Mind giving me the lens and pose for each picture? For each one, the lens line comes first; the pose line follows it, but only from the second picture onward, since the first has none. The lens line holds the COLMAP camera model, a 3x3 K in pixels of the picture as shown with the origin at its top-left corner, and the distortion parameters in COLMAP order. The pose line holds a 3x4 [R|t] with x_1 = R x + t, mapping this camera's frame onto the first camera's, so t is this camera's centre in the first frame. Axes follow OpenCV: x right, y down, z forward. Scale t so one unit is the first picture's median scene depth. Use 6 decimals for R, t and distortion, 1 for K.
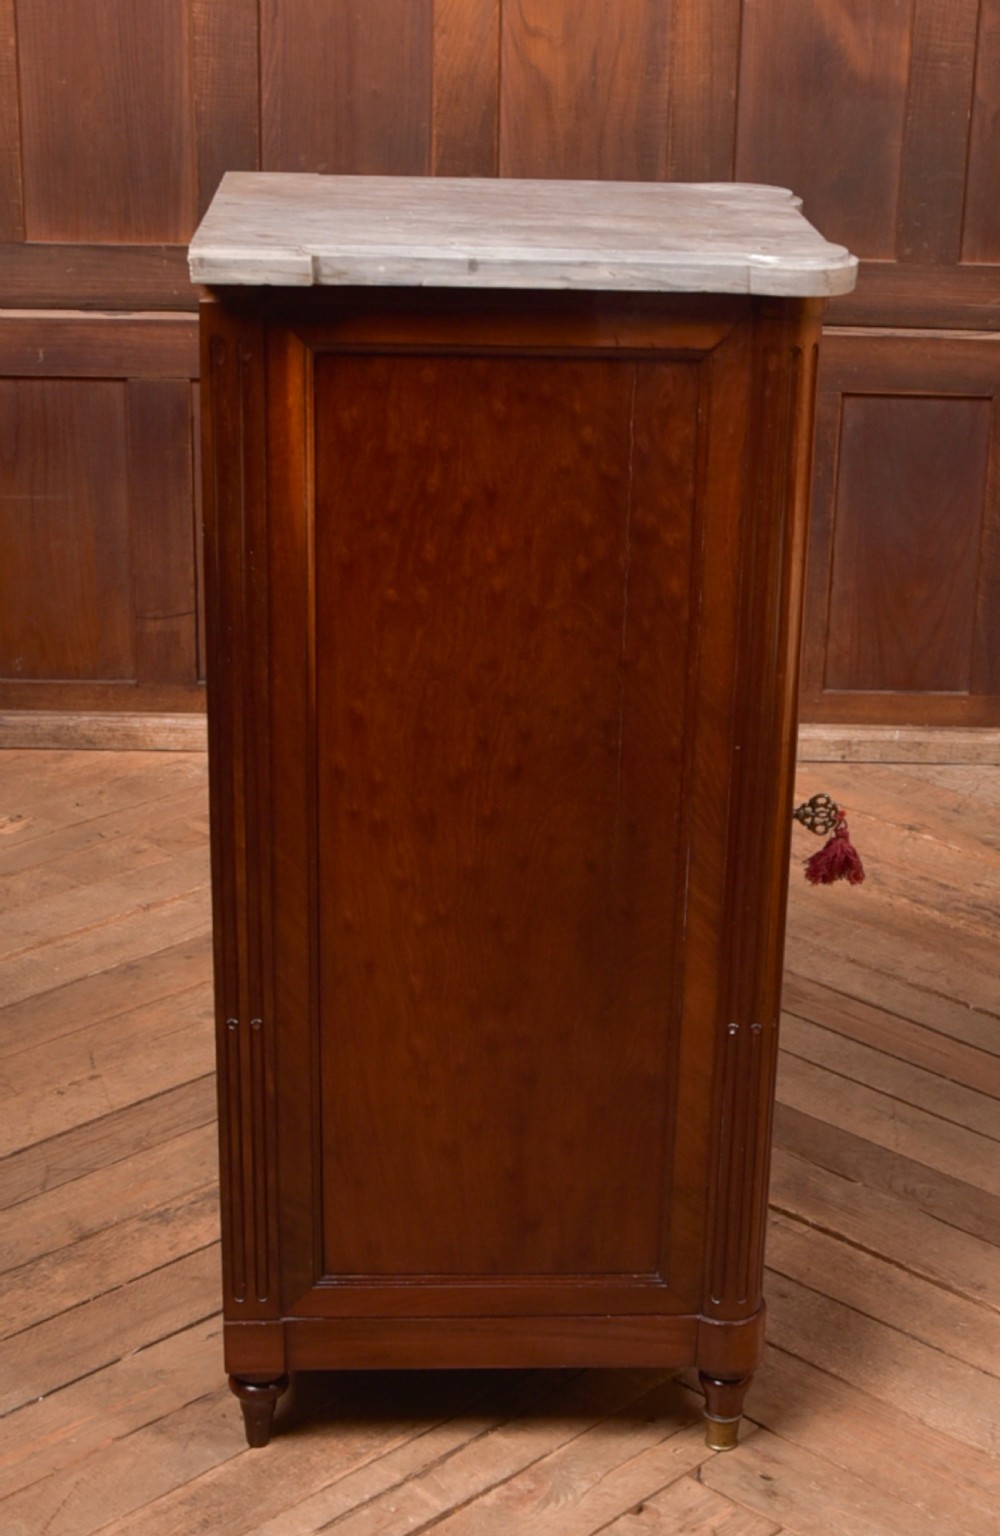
lens RADIAL K [[2678.1, 0, 591.5], [0, 2678.1, 840.4], [0, 0, 1]] dist [-0.094009, 0.000000]
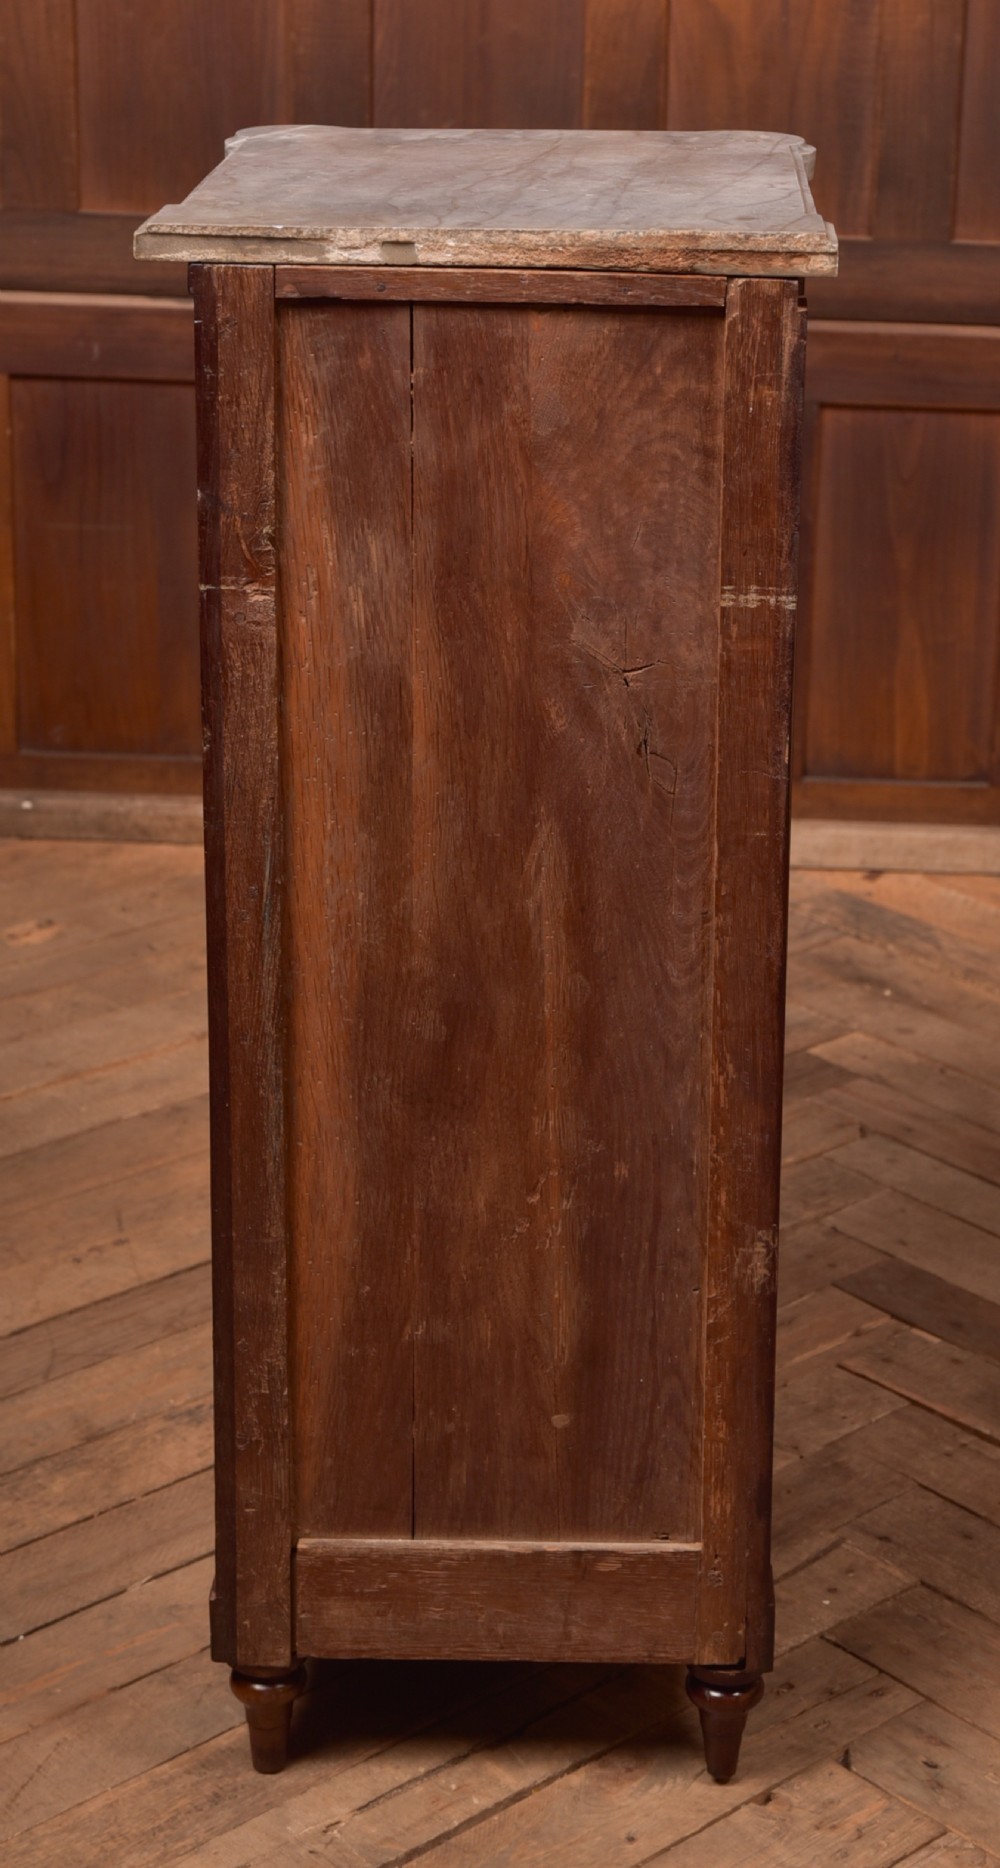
lens RADIAL K [[3488.1, 0, 645.8], [0, 3488.1, 718.9], [0, 0, 1]] dist [0.105336, 0.000000]
pose [[0.998228, 0.018131, -0.056684, 0.032120], [-0.022748, 0.996382, -0.081883, 0.017489], [0.054994, 0.083027, 0.995029, -0.058239]]
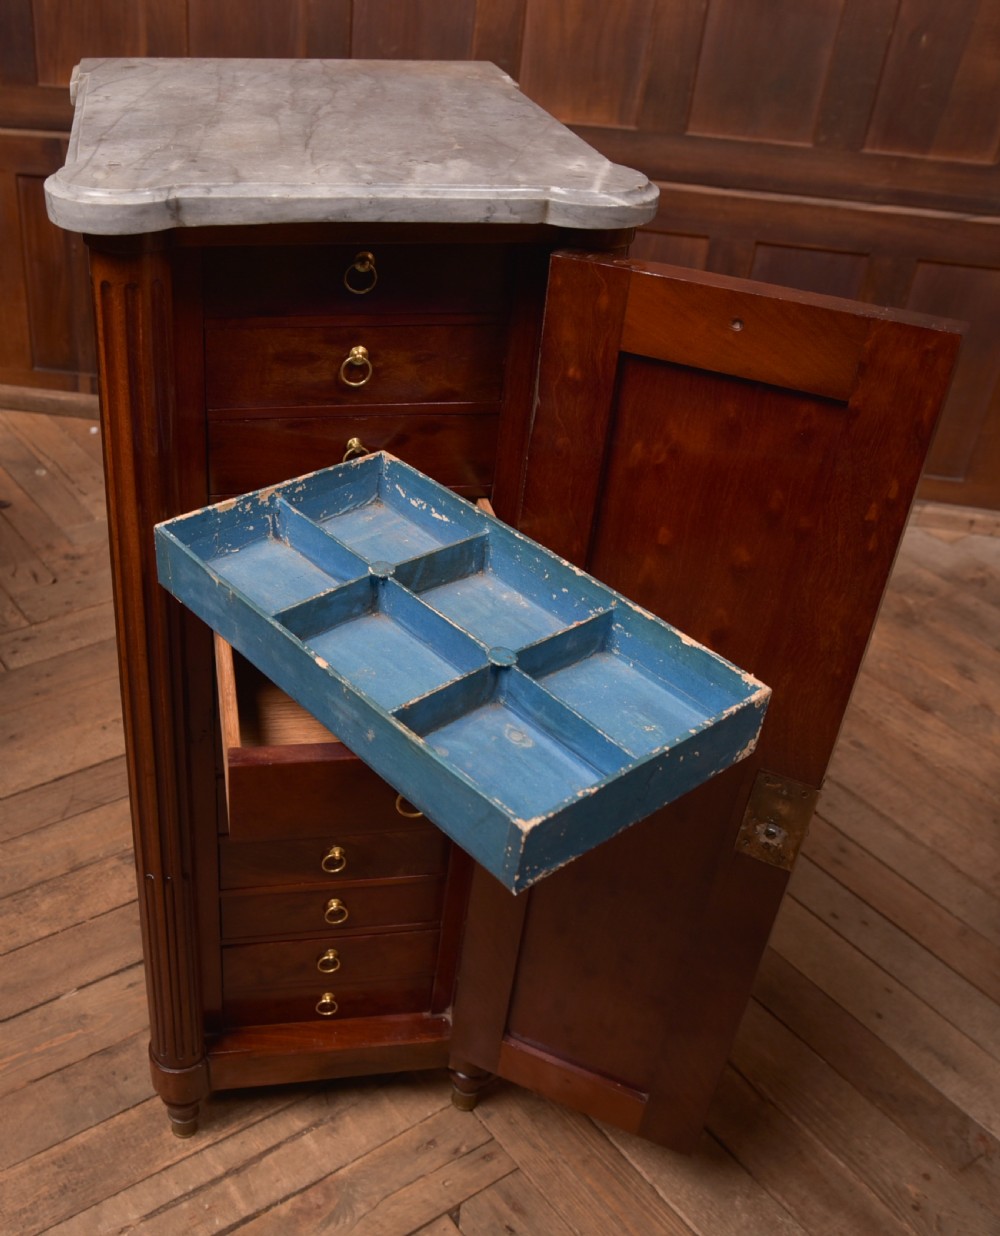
lens RADIAL K [[1258.2, 0, 301.8], [0, 1258.2, 635.7], [0, 0, 1]] dist [-0.077941, 0.000000]
pose [[0.965584, 0.142233, -0.217753, 0.052801], [-0.093530, 0.971104, 0.219568, -0.131408], [0.242691, -0.191645, 0.950986, 0.447929]]
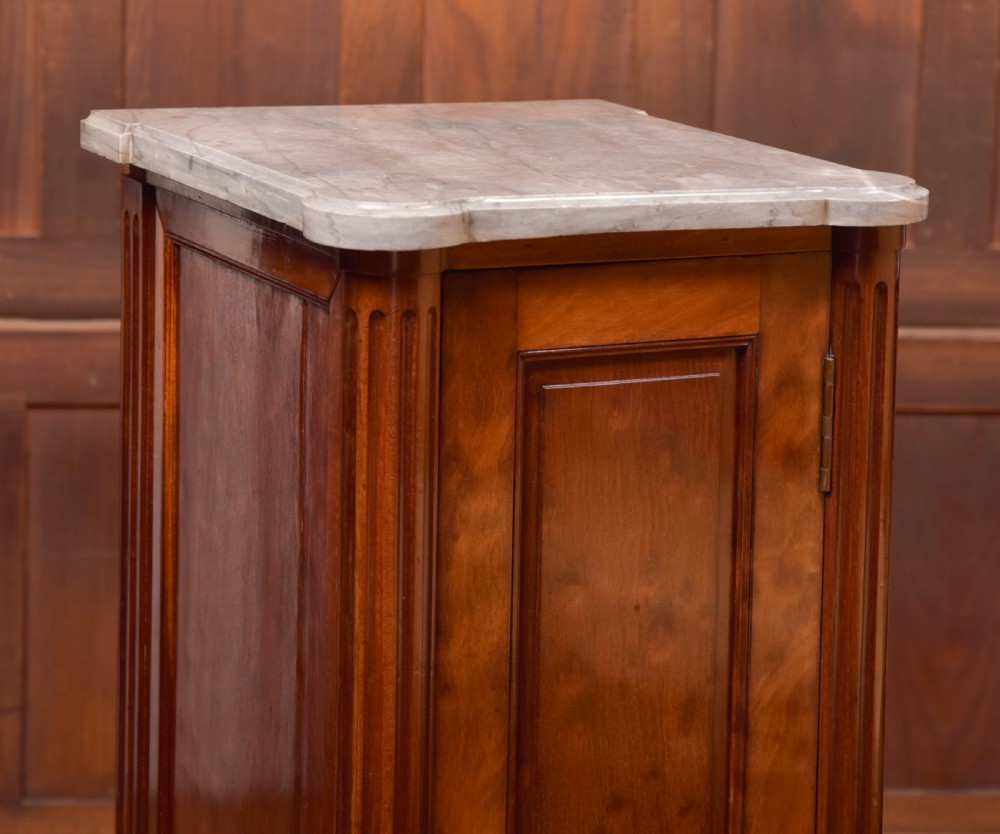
lens RADIAL K [[3493.6, 0, 579.3], [0, 3493.6, 243.8], [0, 0, 1]] dist [0.215479, 0.000000]
pose [[0.996947, -0.012525, 0.077071, -0.099214], [0.029588, 0.974037, -0.224446, 0.024890], [-0.072259, 0.226041, 0.971434, -0.033920]]
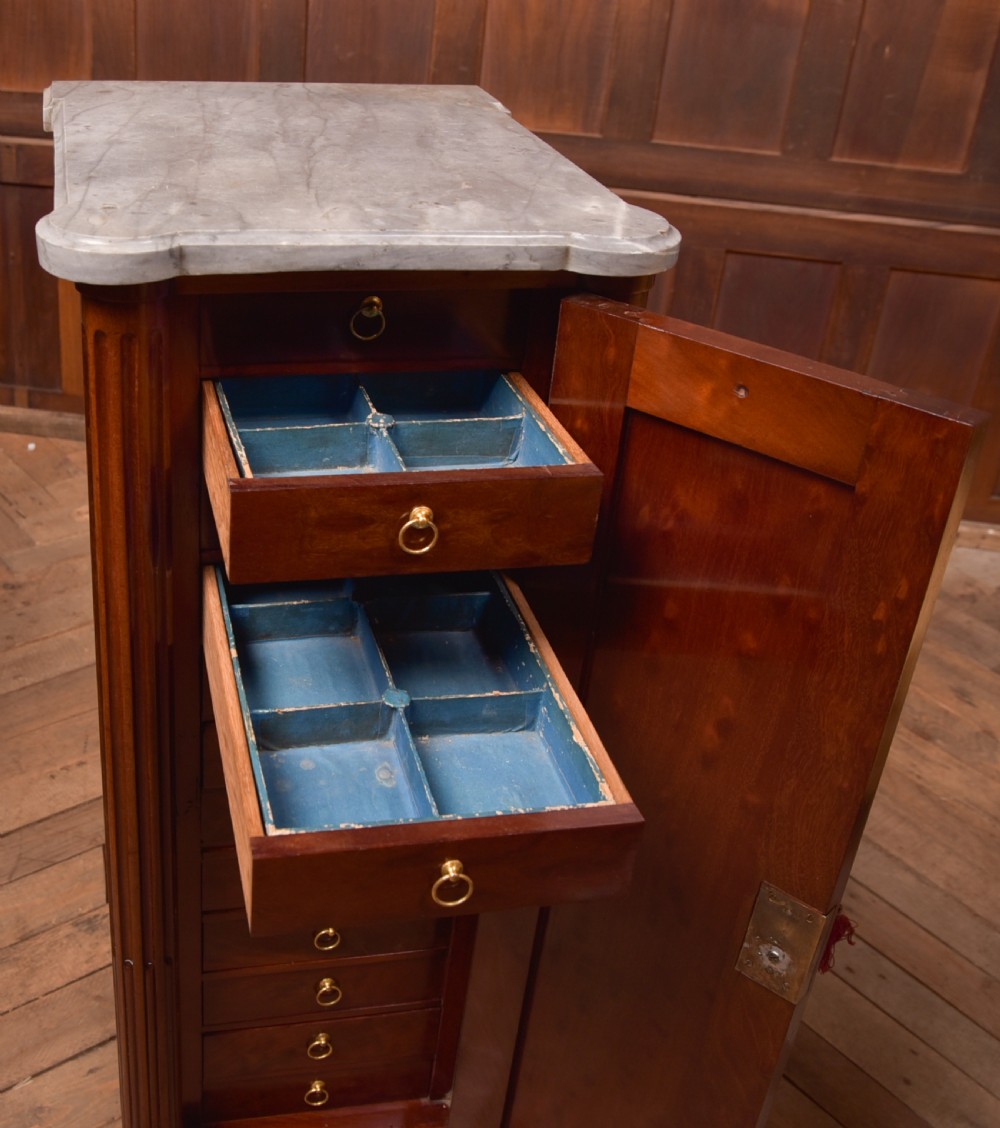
lens RADIAL K [[1337.6, 0, 296.3], [0, 1337.6, 513.8], [0, 0, 1]] dist [-0.081869, 0.000000]
pose [[0.976782, 0.112006, -0.182623, 0.029536], [-0.091034, 0.988657, 0.119457, -0.144252], [0.193932, -0.100059, 0.975899, 0.451743]]
